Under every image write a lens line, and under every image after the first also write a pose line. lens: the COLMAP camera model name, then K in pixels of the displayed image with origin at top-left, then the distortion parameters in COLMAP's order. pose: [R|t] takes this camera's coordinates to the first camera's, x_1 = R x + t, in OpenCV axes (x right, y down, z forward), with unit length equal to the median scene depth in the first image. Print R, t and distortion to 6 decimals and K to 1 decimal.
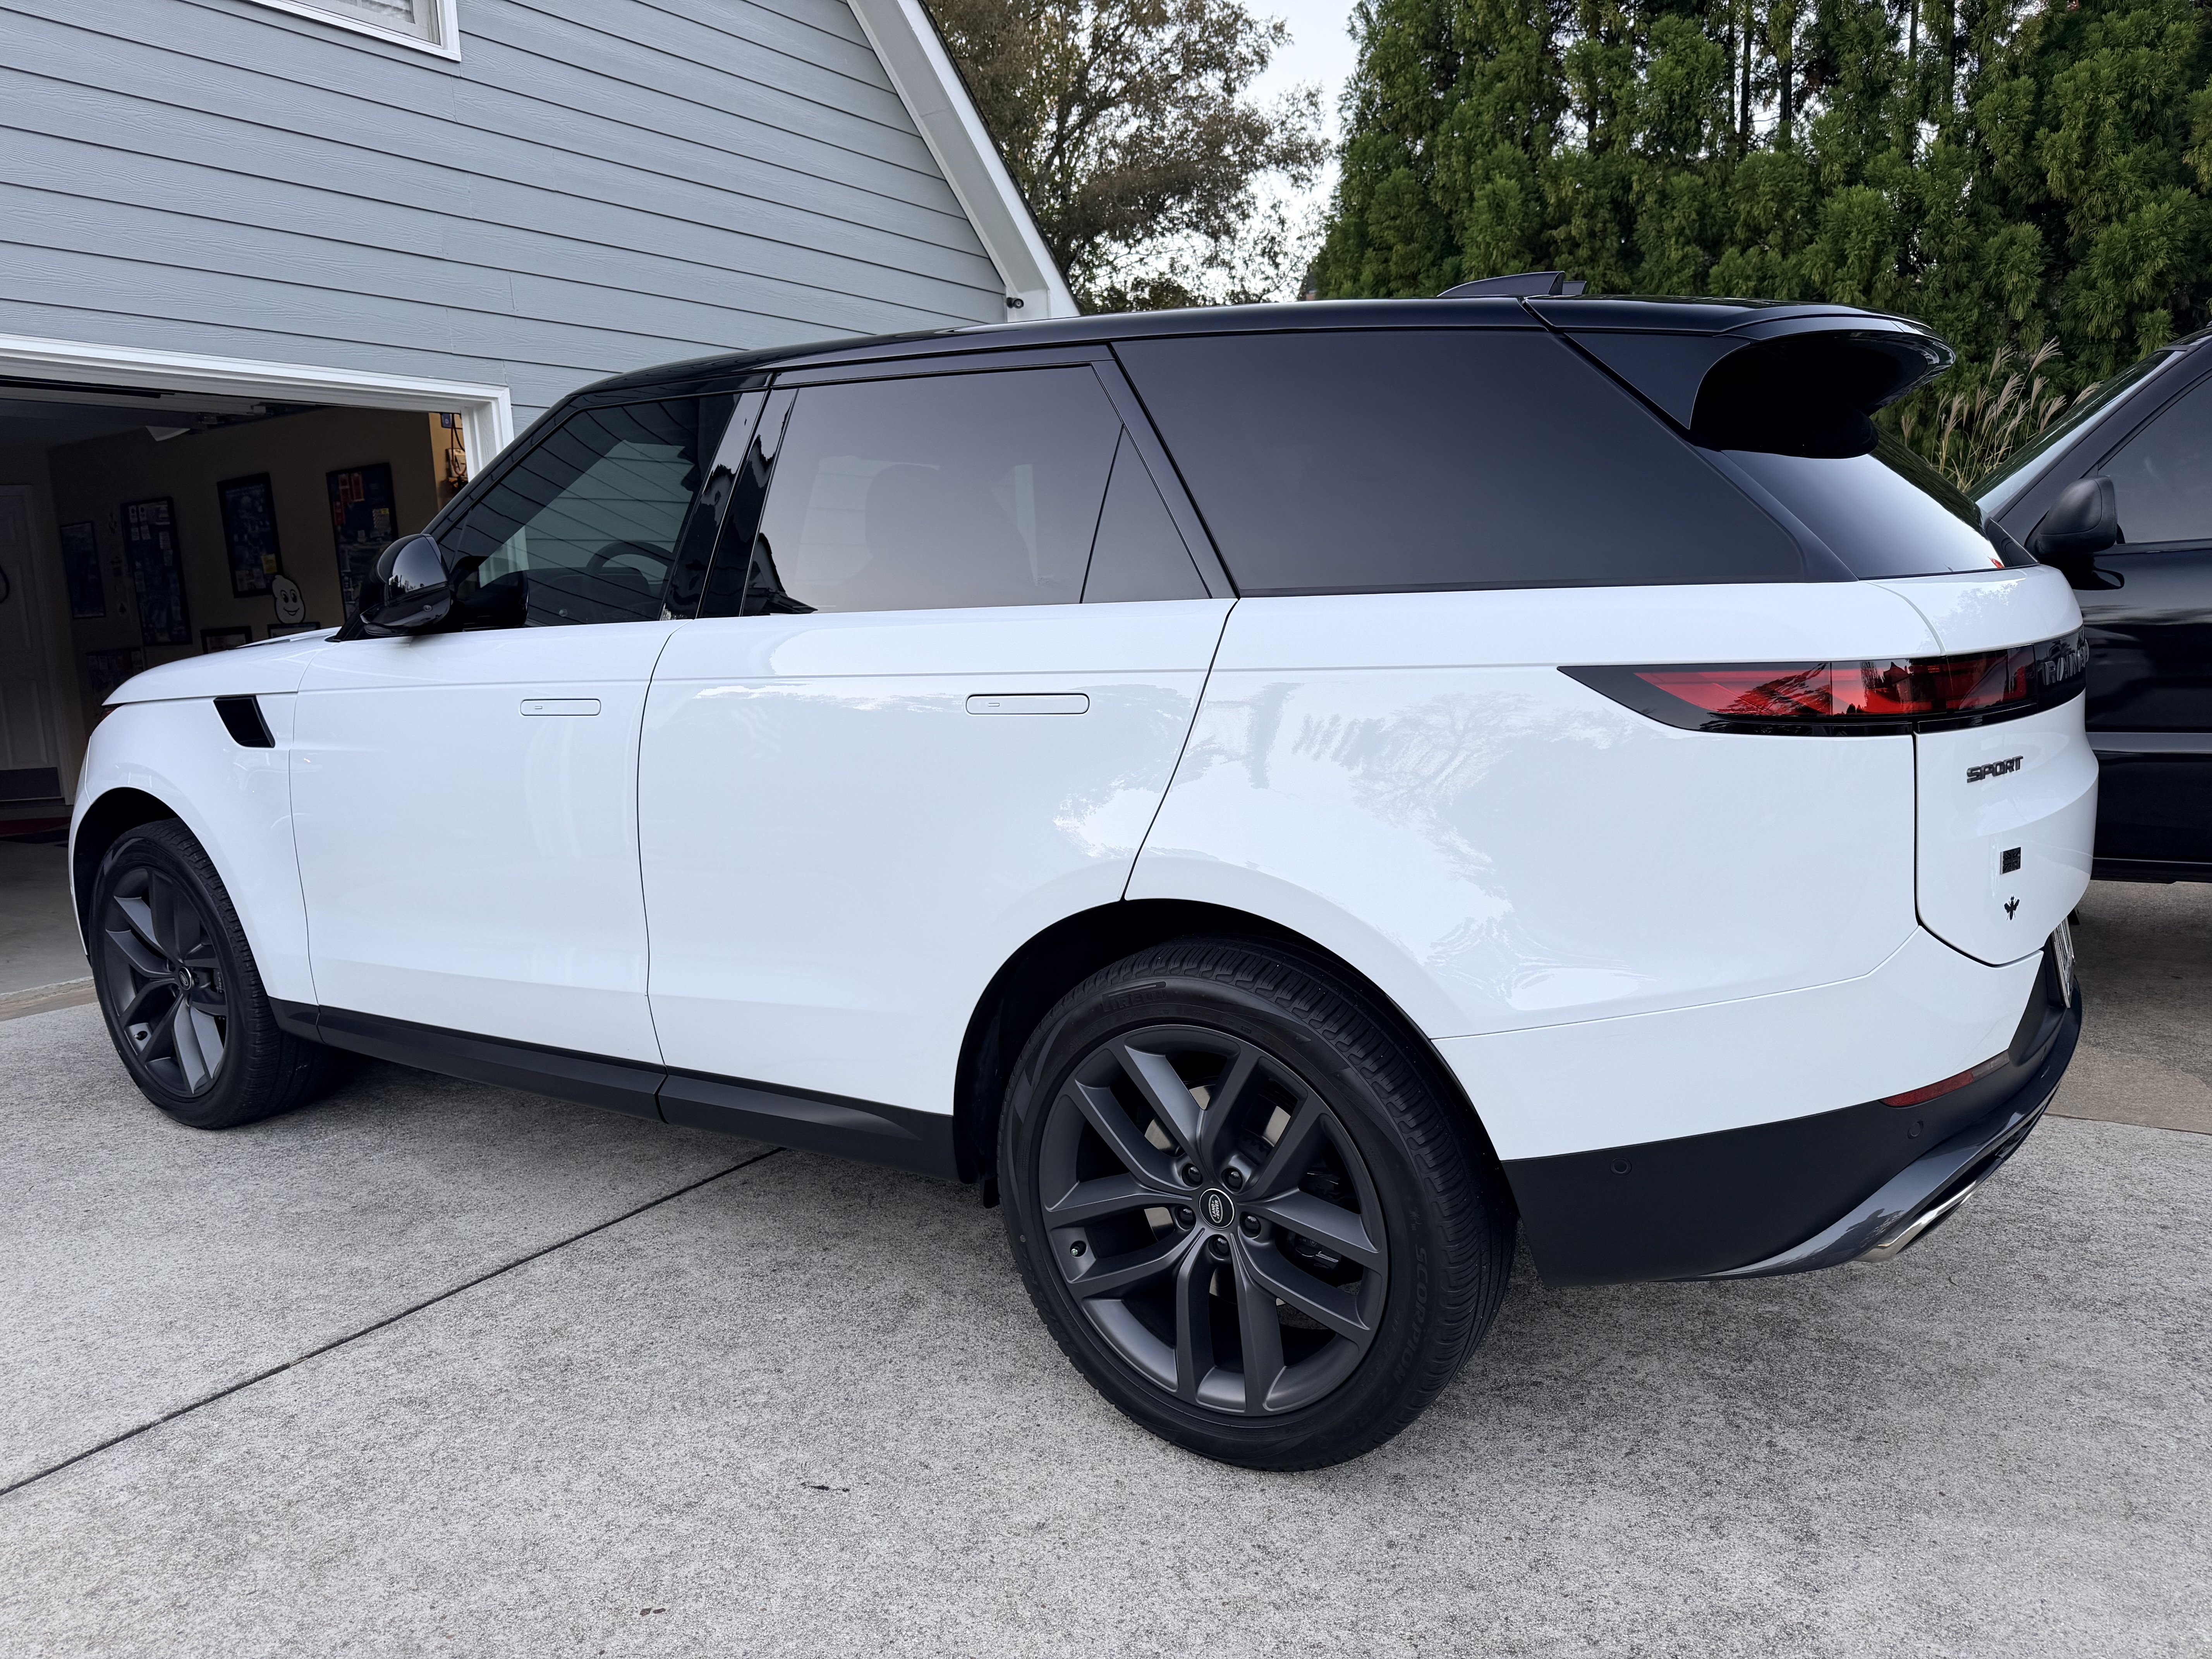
lens RADIAL K [[1579.1, 0, 1104.3], [0, 1579.1, 814.1], [0, 0, 1]] dist [0.035382, -0.038630]
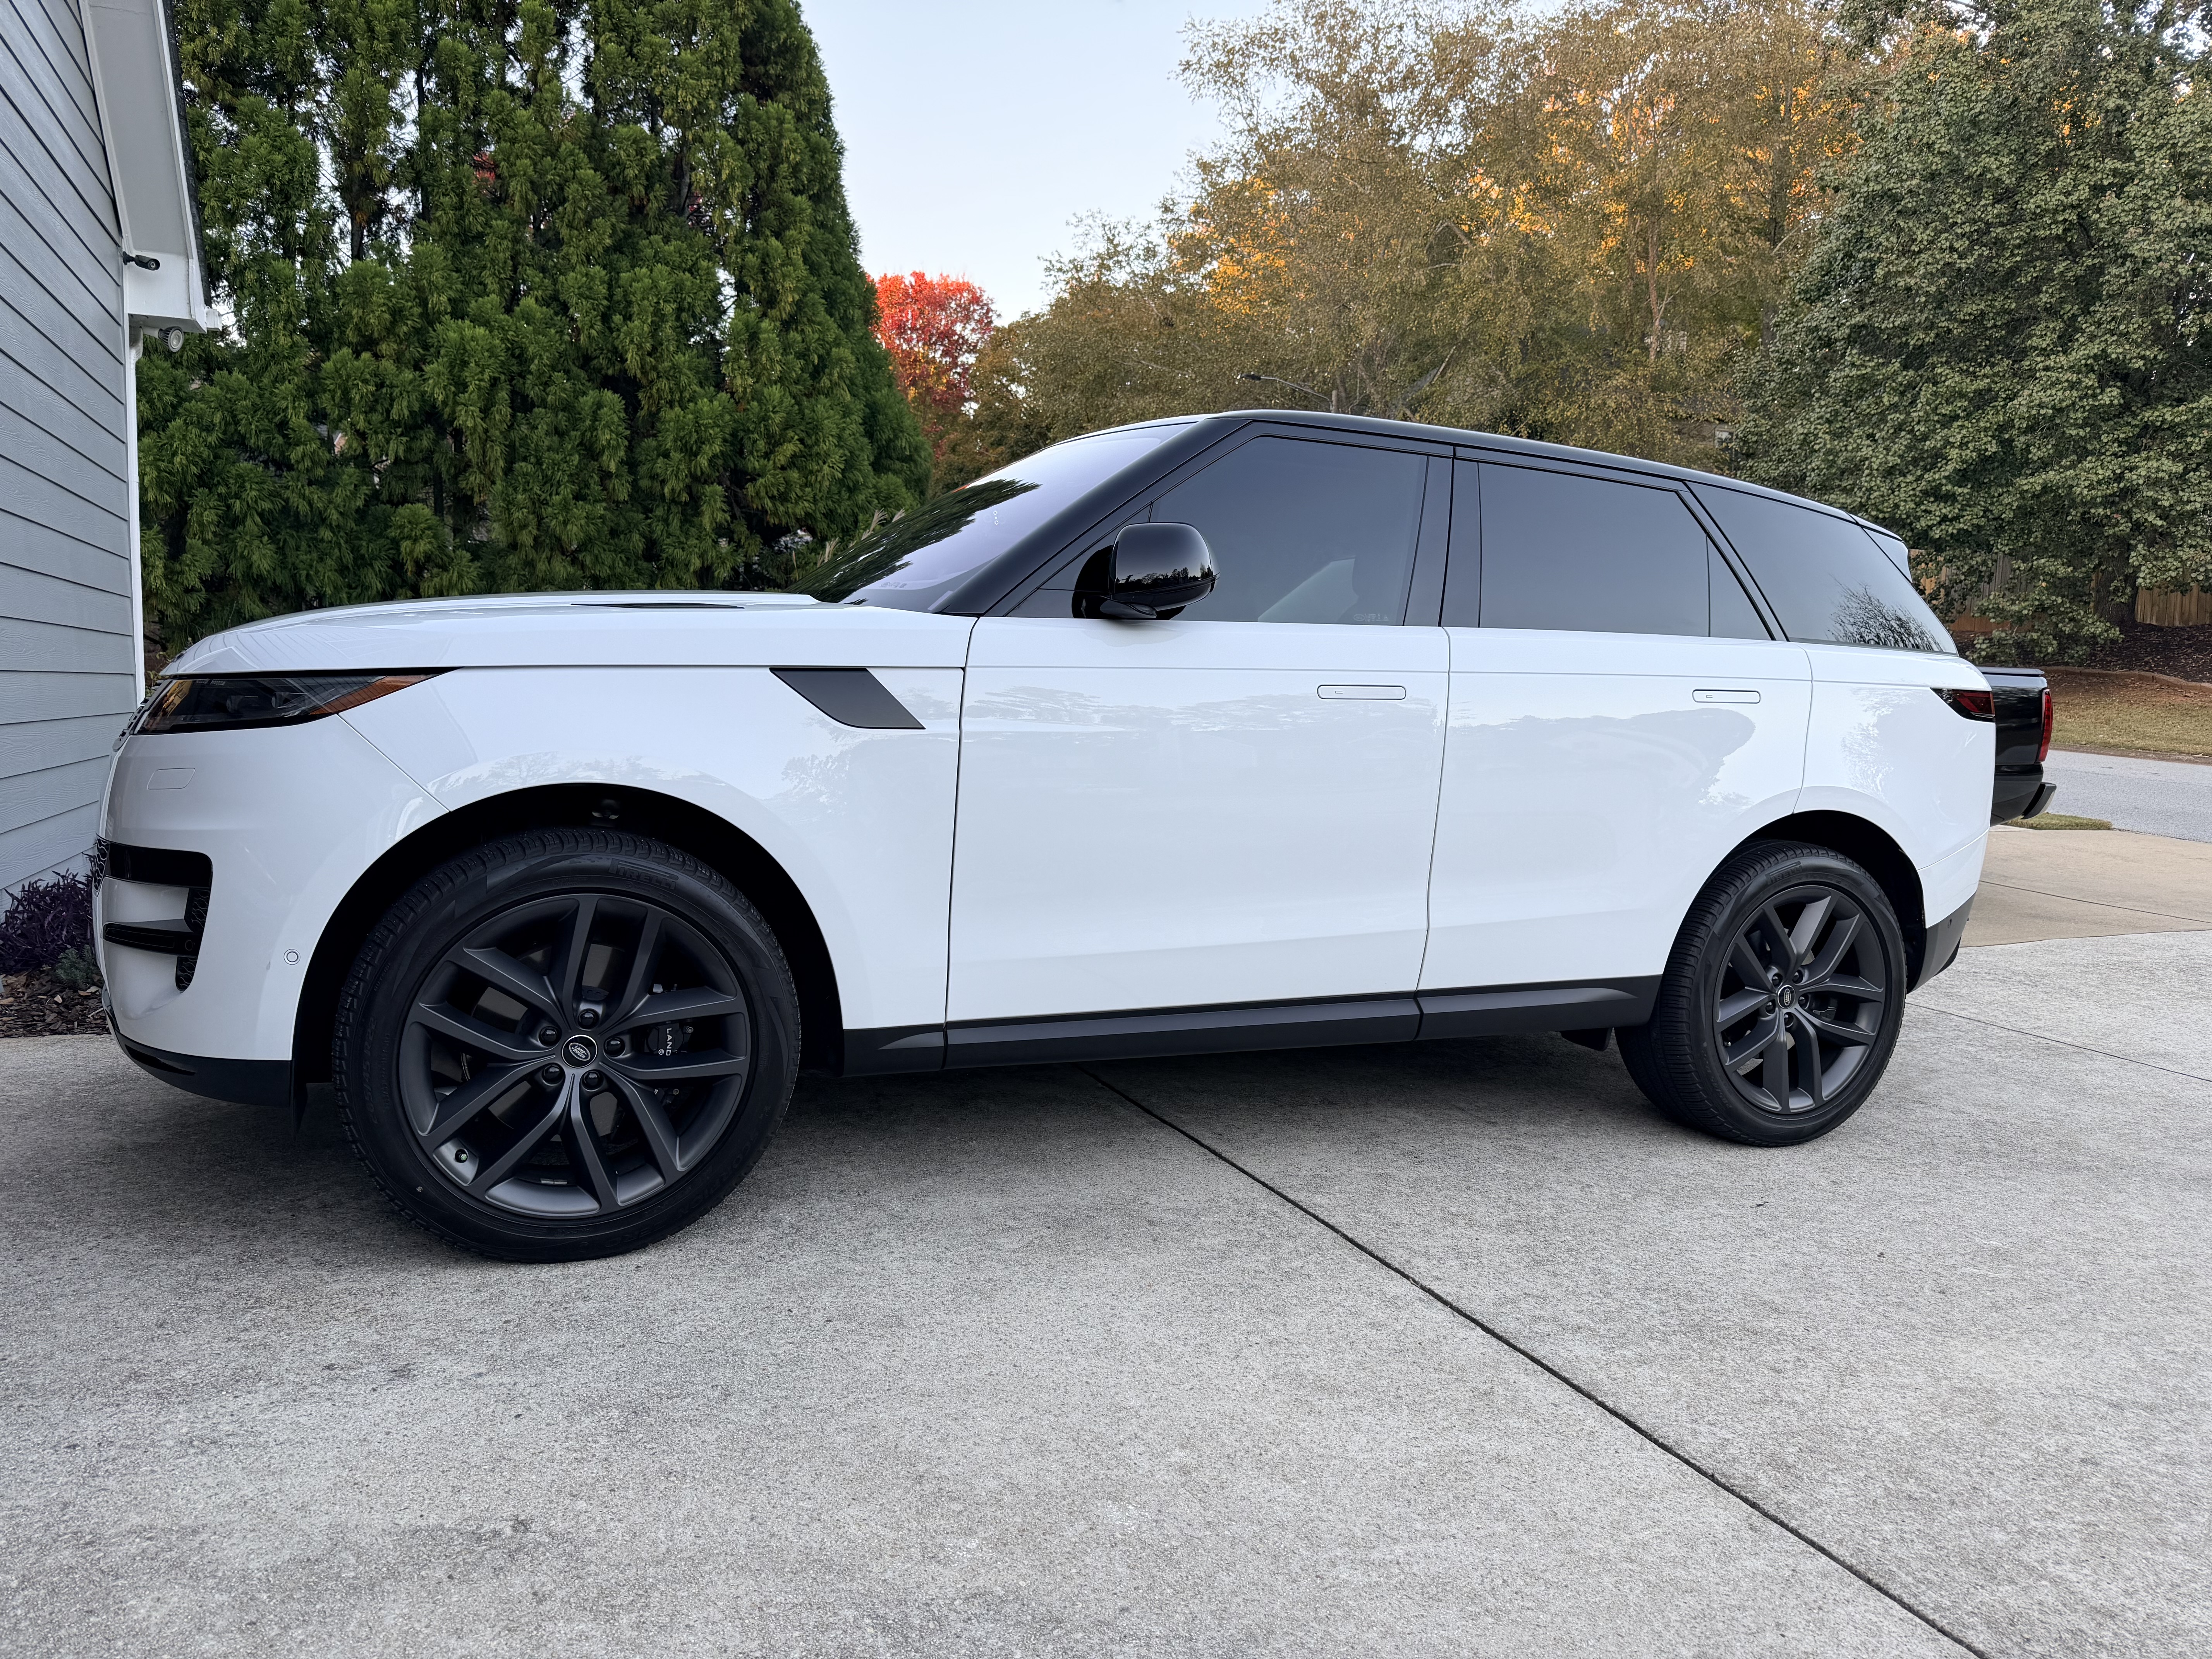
lens RADIAL K [[1579.1, 0, 1082.1], [0, 1579.1, 841.4], [0, 0, 1]] dist [0.035382, -0.038630]
pose [[0.545359, -0.022289, 0.837906, -1.155620], [0.068986, 0.997449, -0.018367, 0.041228], [-0.835359, 0.067820, 0.545505, 0.449026]]
